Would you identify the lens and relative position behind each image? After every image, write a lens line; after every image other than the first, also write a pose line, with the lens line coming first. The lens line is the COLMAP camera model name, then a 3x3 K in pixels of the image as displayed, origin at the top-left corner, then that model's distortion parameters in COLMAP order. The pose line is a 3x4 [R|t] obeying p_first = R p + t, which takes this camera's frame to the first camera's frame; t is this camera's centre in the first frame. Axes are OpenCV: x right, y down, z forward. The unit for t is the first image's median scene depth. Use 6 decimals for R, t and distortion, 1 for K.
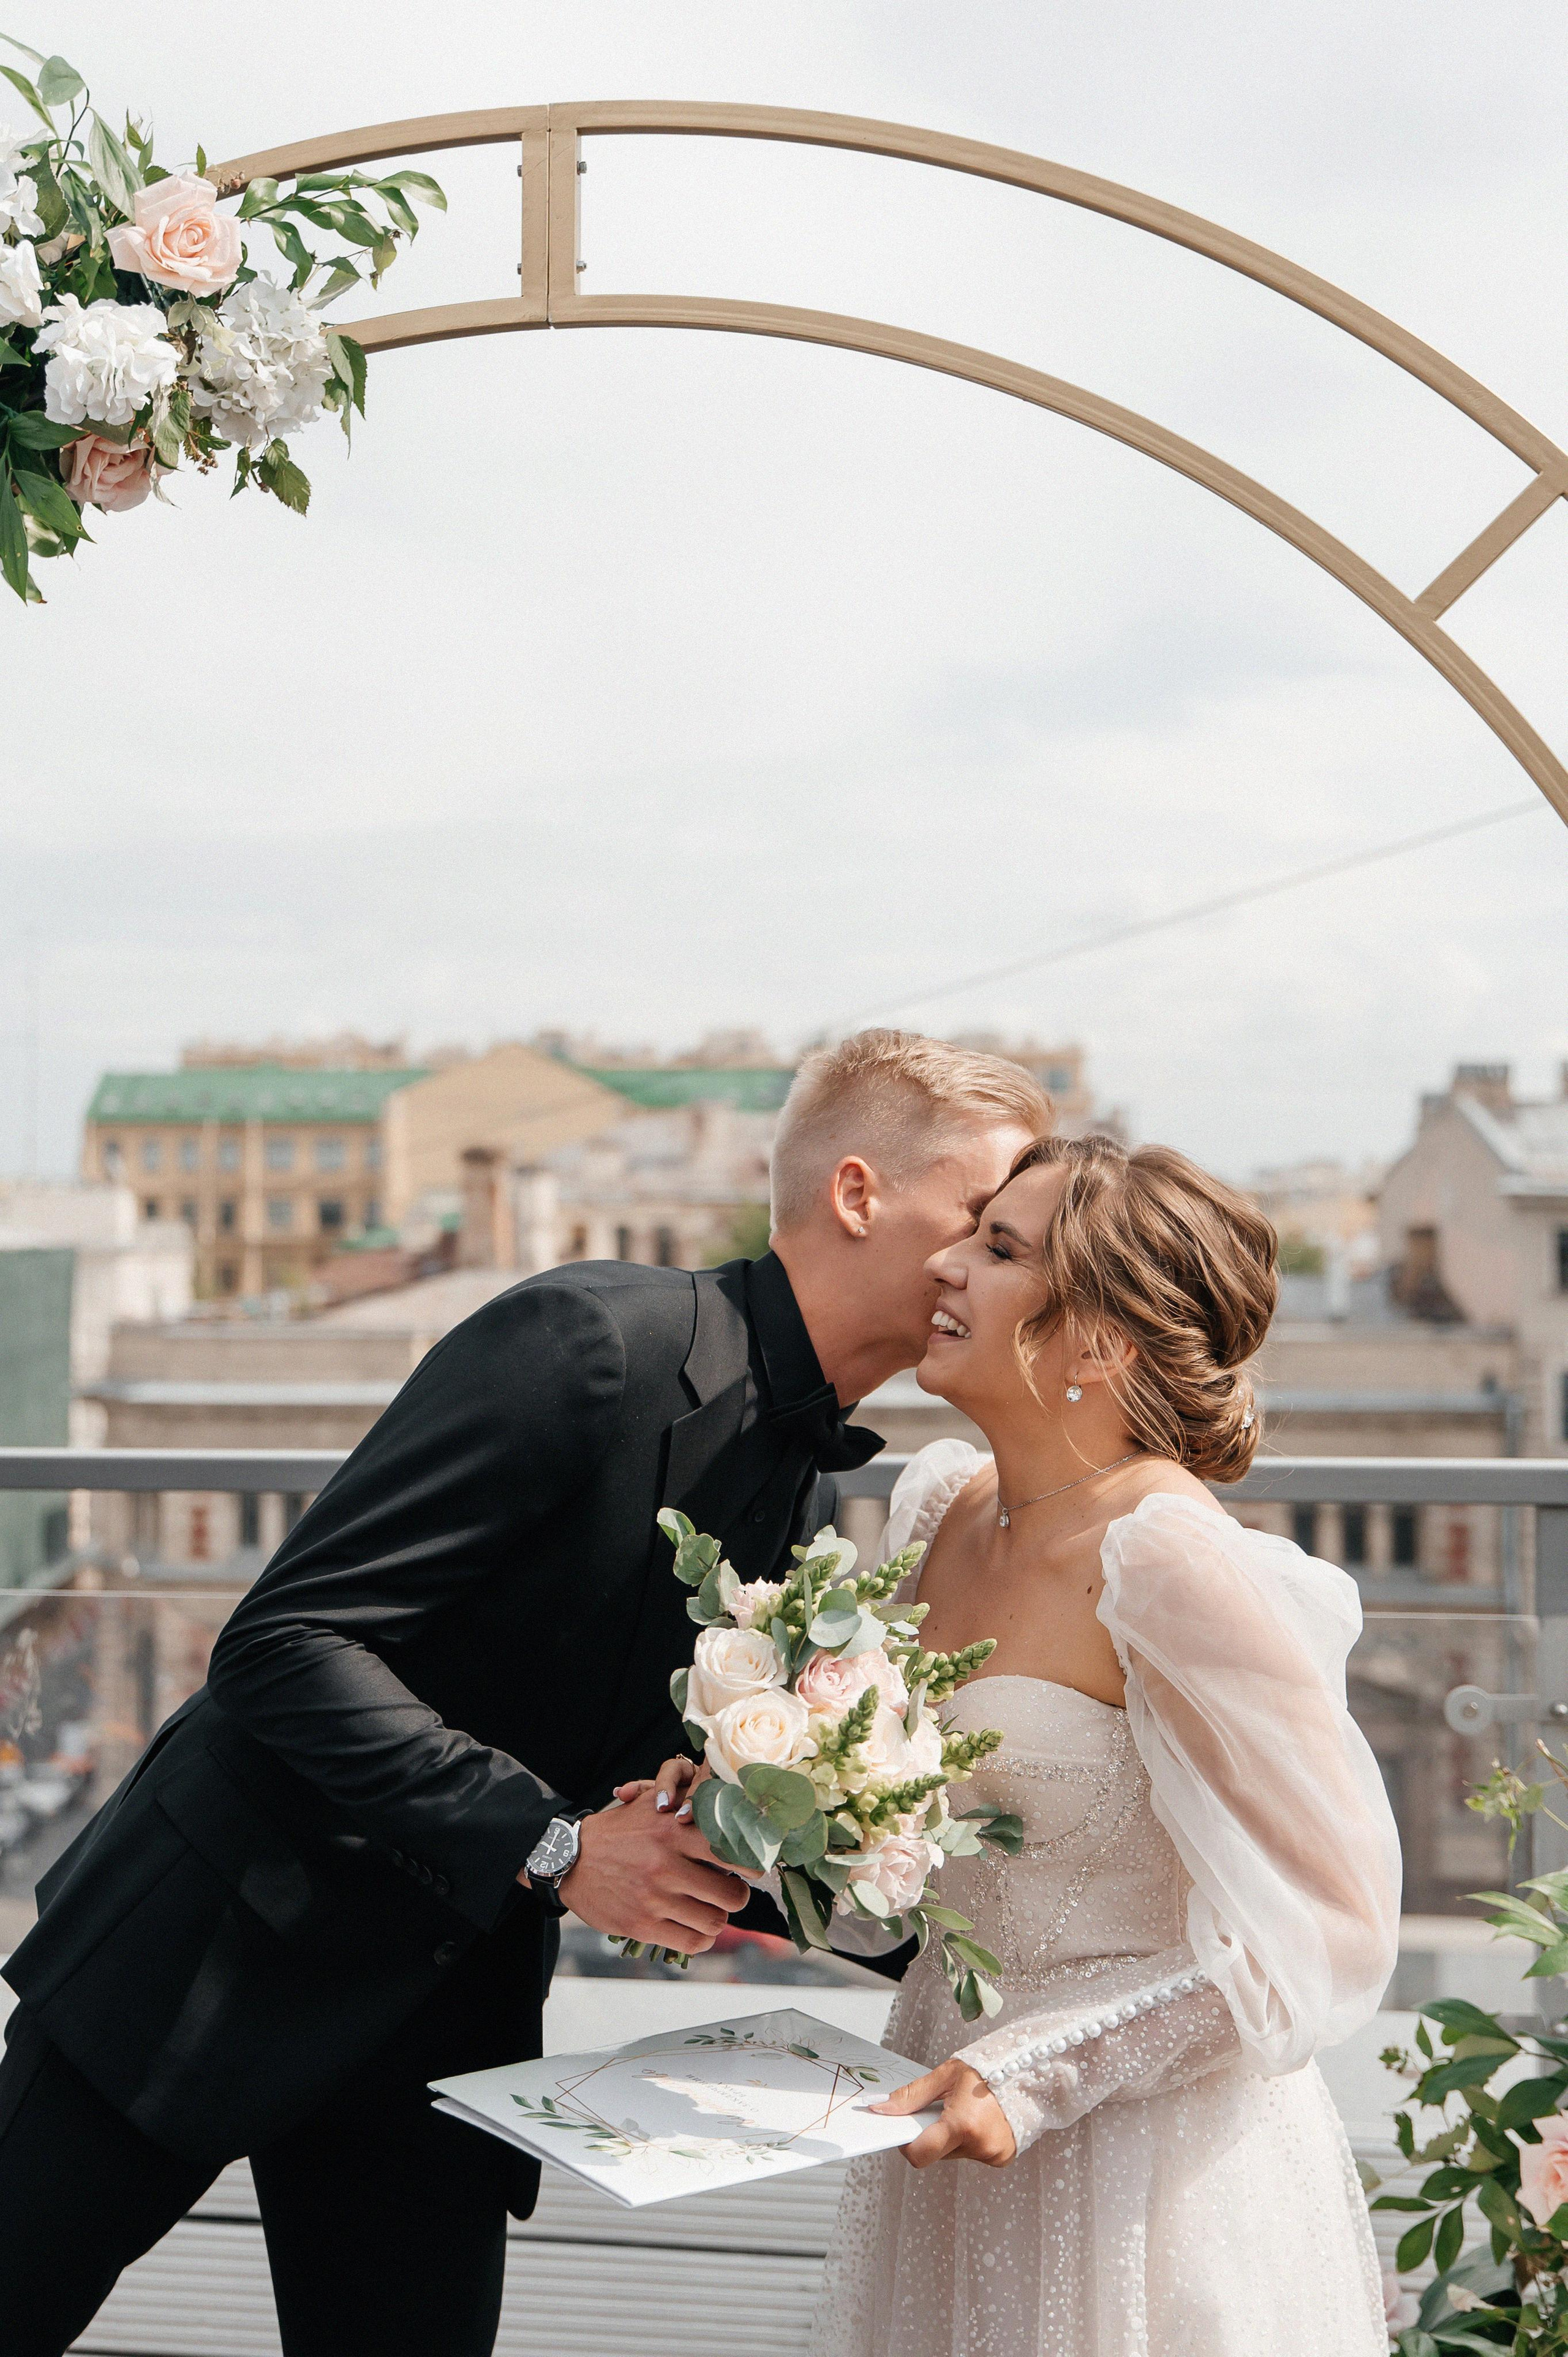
lens RADIAL K [[3186.9, 0, 568.7], [0, 3186.9, 1145.4], [0, 0, 1]] dist [-0.021923, 0.000000]
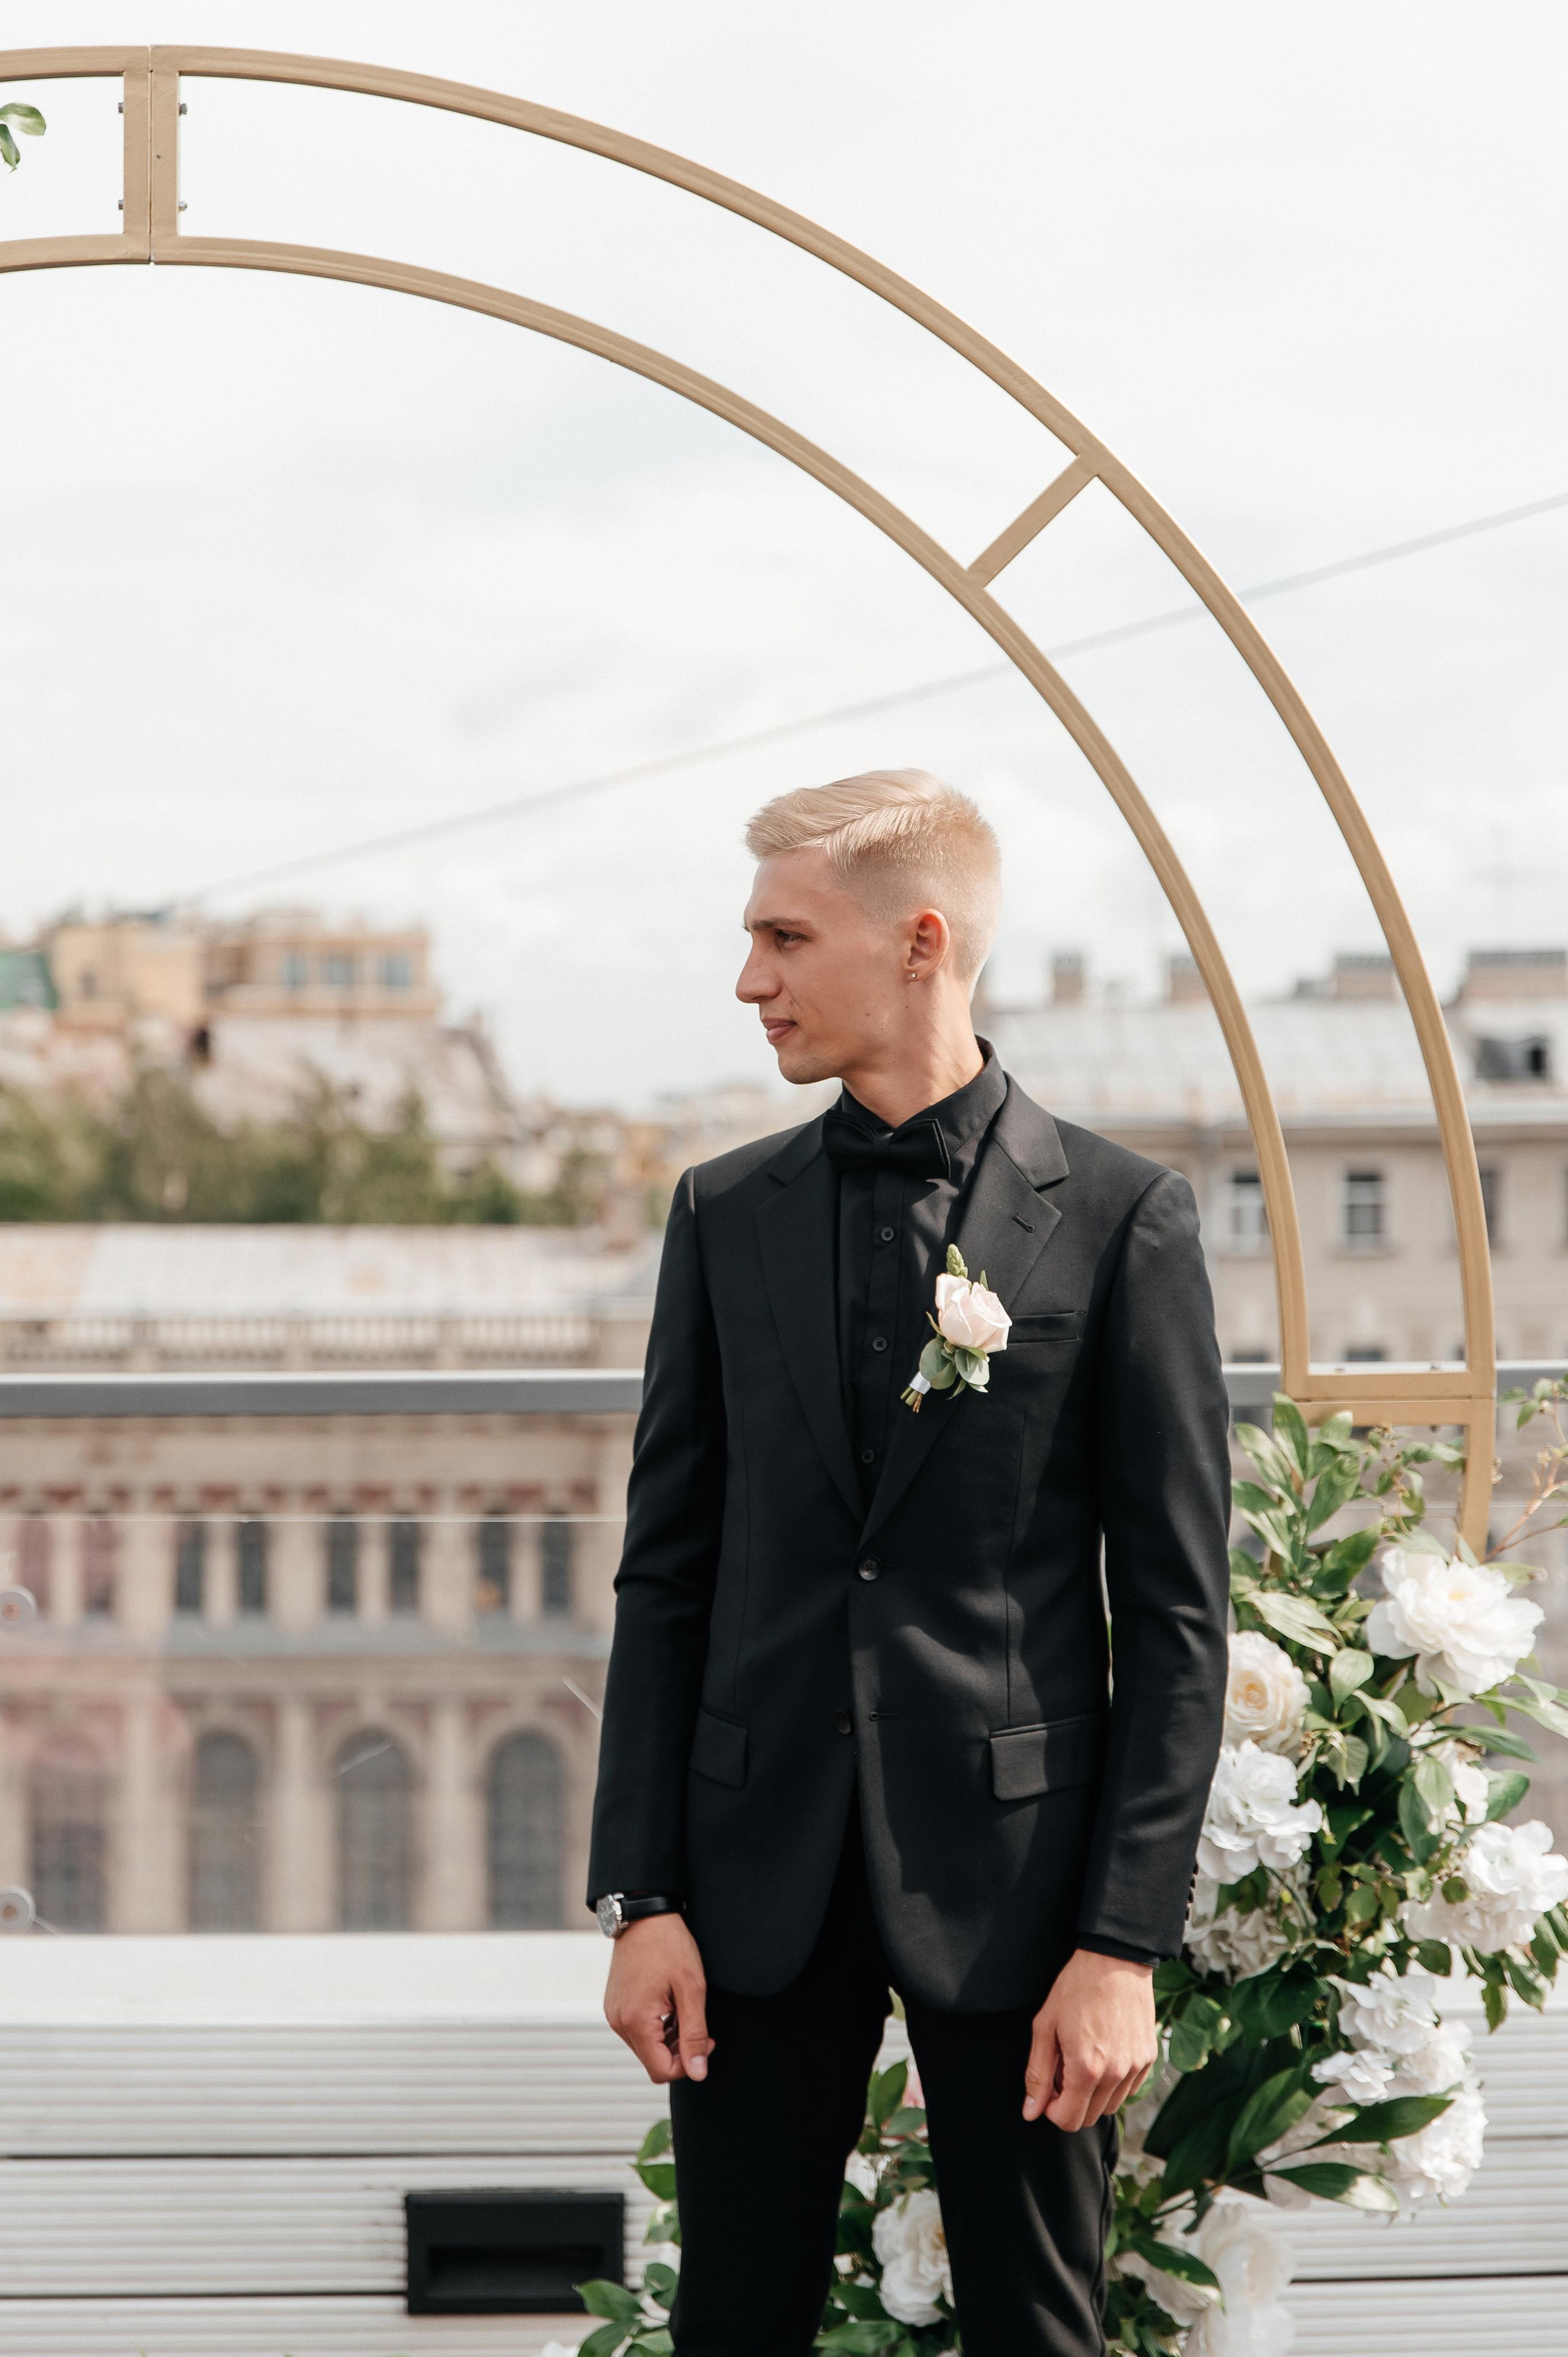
lens RADIAL K [[4375.7, 0, 761.7], [0, 4375.7, 1154.4], [0, 0, 1]] dist [-0.005648, 0.000000]
pose [[0.972014, -0.003045, 0.234904, -0.136912], [-0.002128, 0.999761, 0.021767, -0.001846], [-0.234914, -0.021658, 0.971775, -0.393371]]
